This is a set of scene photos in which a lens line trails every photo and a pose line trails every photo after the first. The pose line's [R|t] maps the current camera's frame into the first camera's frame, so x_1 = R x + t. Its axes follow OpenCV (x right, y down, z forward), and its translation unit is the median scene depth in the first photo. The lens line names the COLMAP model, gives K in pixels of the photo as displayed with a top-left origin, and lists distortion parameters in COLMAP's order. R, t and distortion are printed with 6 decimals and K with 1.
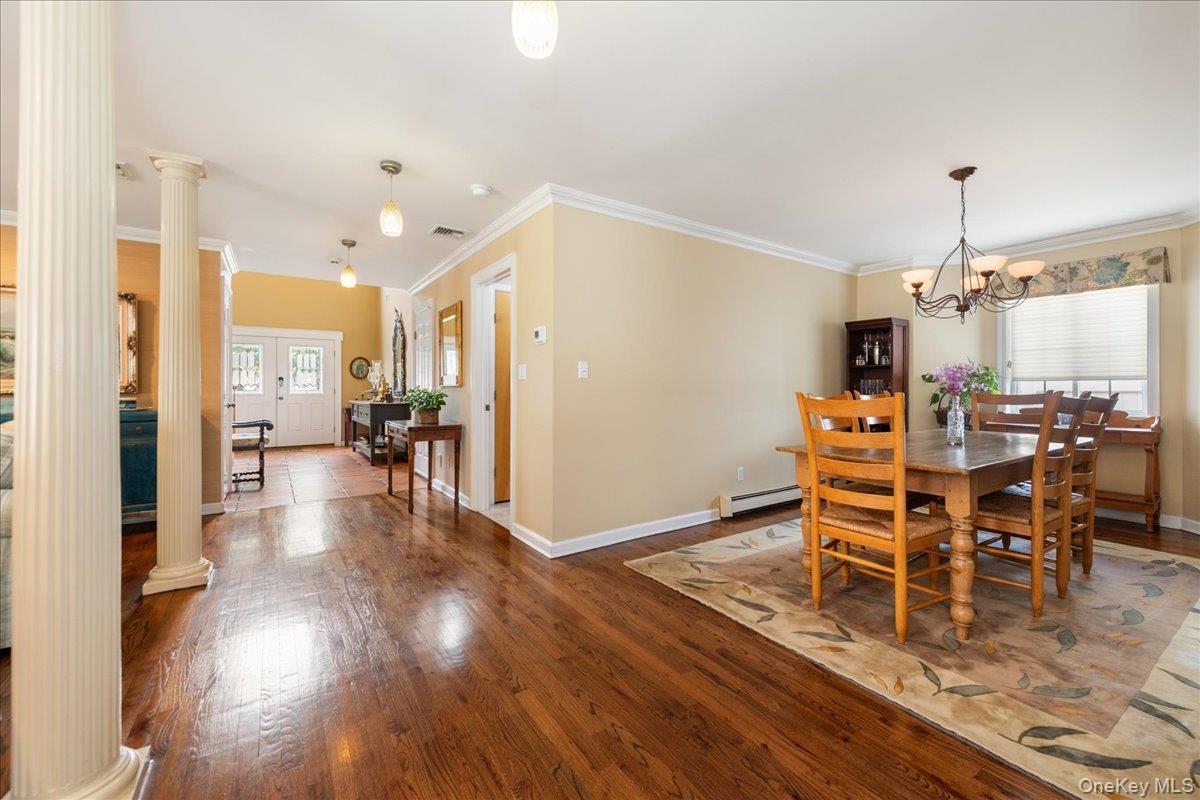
lens RADIAL K [[473.1, 0, 606.6], [0, 473.1, 391.3], [0, 0, 1]] dist [0.000512, -0.000067]
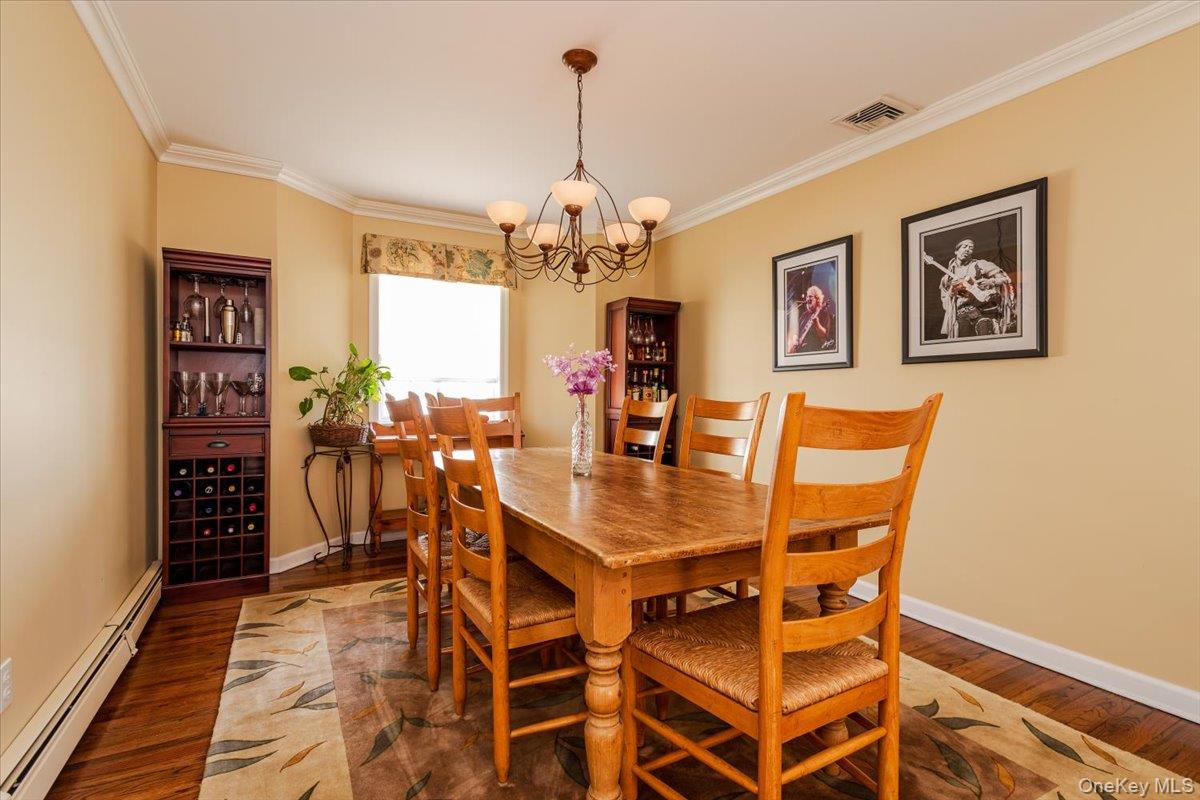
lens RADIAL K [[546.2, 0, 600.0], [0, 546.2, 400.0], [0, 0, 1]] dist [-0.013711, -0.000142]
pose [[0.059748, -0.015557, 0.998092, 0.000253], [0.000683, 0.999879, 0.015544, -0.004471], [-0.998213, -0.000247, 0.059751, 0.694003]]
